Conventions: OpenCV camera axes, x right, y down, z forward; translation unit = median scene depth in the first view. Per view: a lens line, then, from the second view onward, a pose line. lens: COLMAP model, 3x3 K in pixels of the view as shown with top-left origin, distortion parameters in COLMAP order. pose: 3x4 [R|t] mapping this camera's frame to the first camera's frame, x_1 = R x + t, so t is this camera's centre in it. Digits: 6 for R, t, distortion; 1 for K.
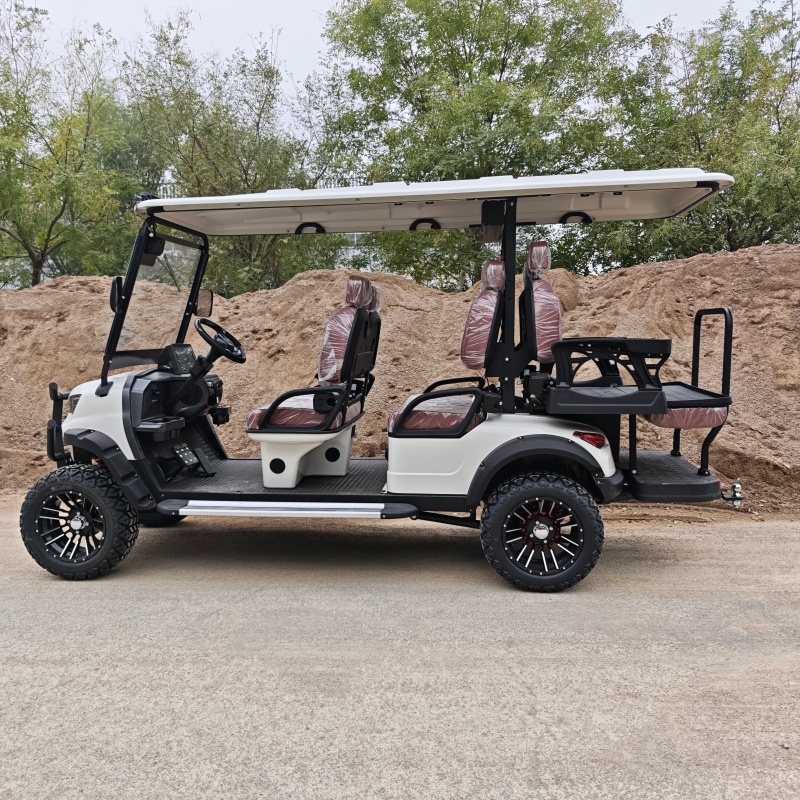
lens RADIAL K [[744.8, 0, 400.0], [0, 744.8, 400.0], [0, 0, 1]] dist [0.029251, -0.071011]
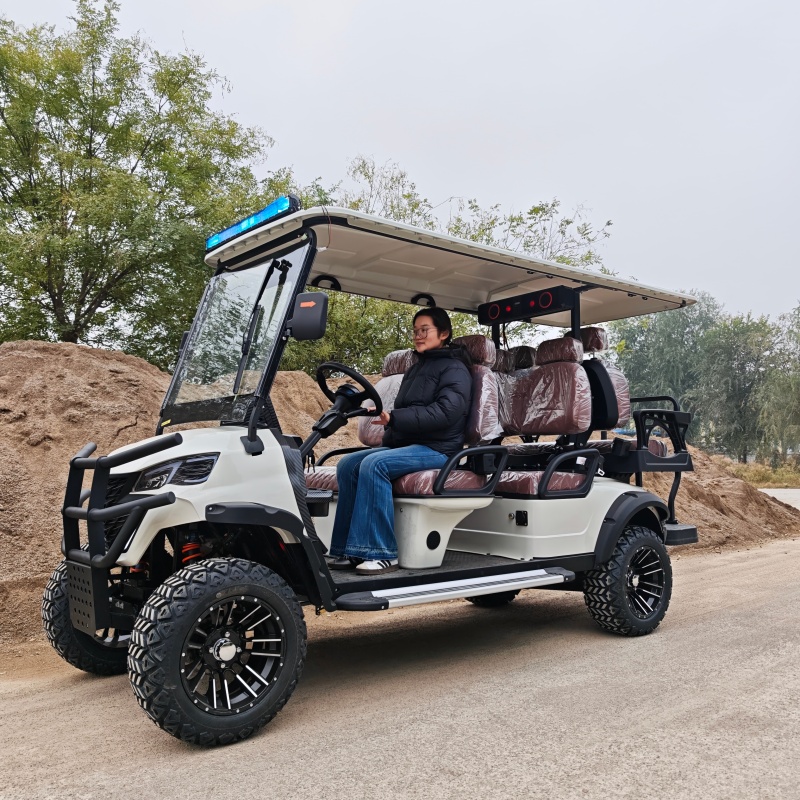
lens RADIAL K [[743.7, 0, 401.1], [0, 743.7, 392.1], [0, 0, 1]] dist [-0.001603, -0.013014]
pose [[0.688312, 0.082883, 0.720665, -0.846504], [0.057984, 0.983986, -0.168549, 0.065246], [-0.723094, 0.157802, 0.672483, 0.443831]]
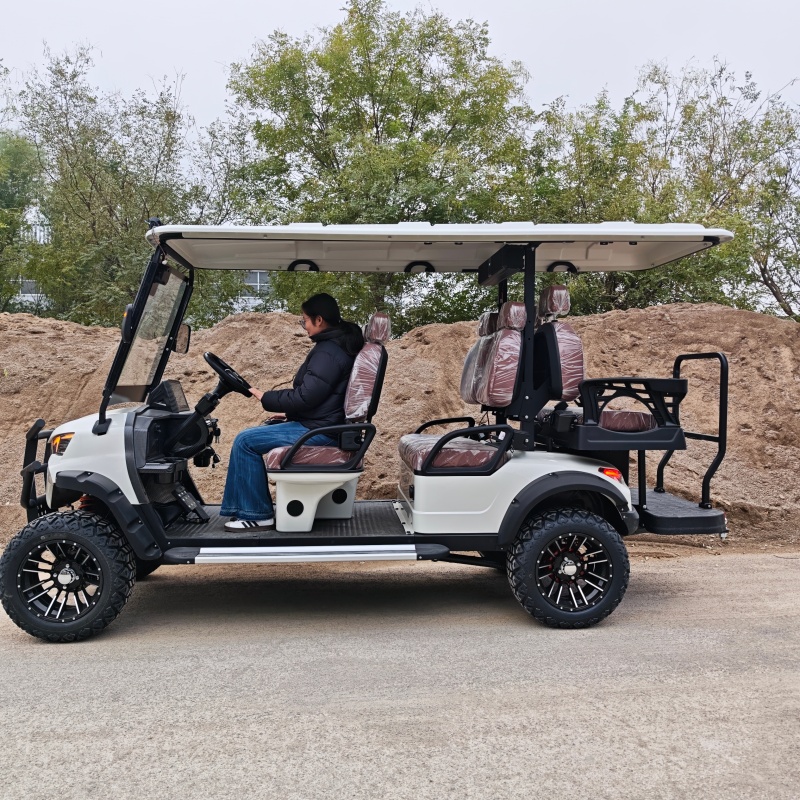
lens RADIAL K [[743.7, 0, 401.1], [0, 743.7, 392.1], [0, 0, 1]] dist [-0.001603, -0.013014]
pose [[0.979997, 0.012433, 0.198623, -0.228175], [0.003975, 0.996625, -0.081998, 0.020280], [-0.198972, 0.081148, 0.976640, 0.039820]]
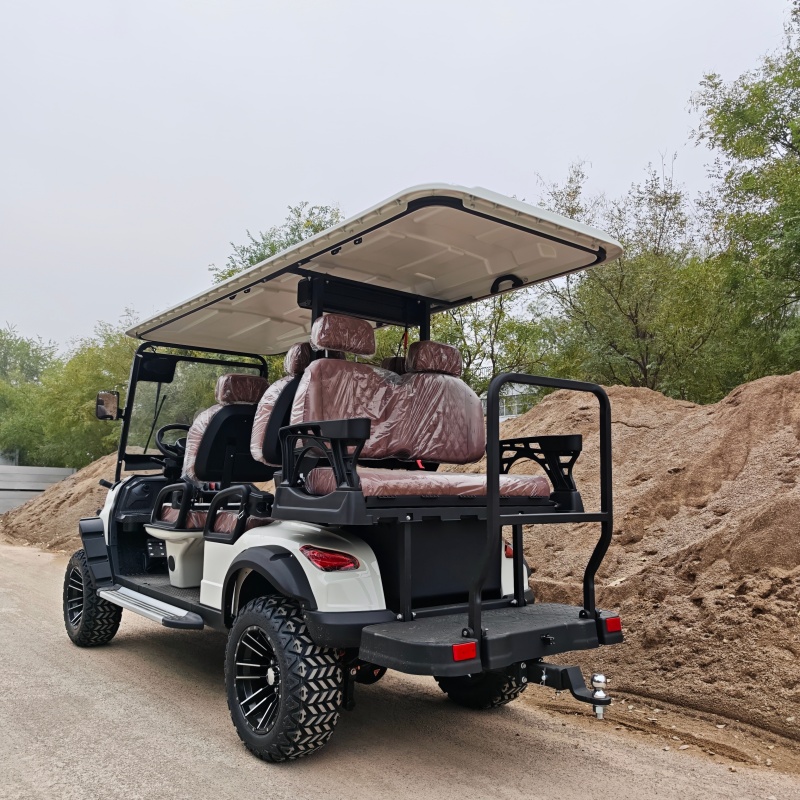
lens RADIAL K [[744.8, 0, 400.0], [0, 744.8, 400.0], [0, 0, 1]] dist [0.029251, -0.071011]
pose [[0.709000, -0.058403, -0.702786, 0.818344], [-0.085297, 0.982146, -0.167670, 0.015032], [0.700031, 0.178824, 0.691360, 0.491288]]
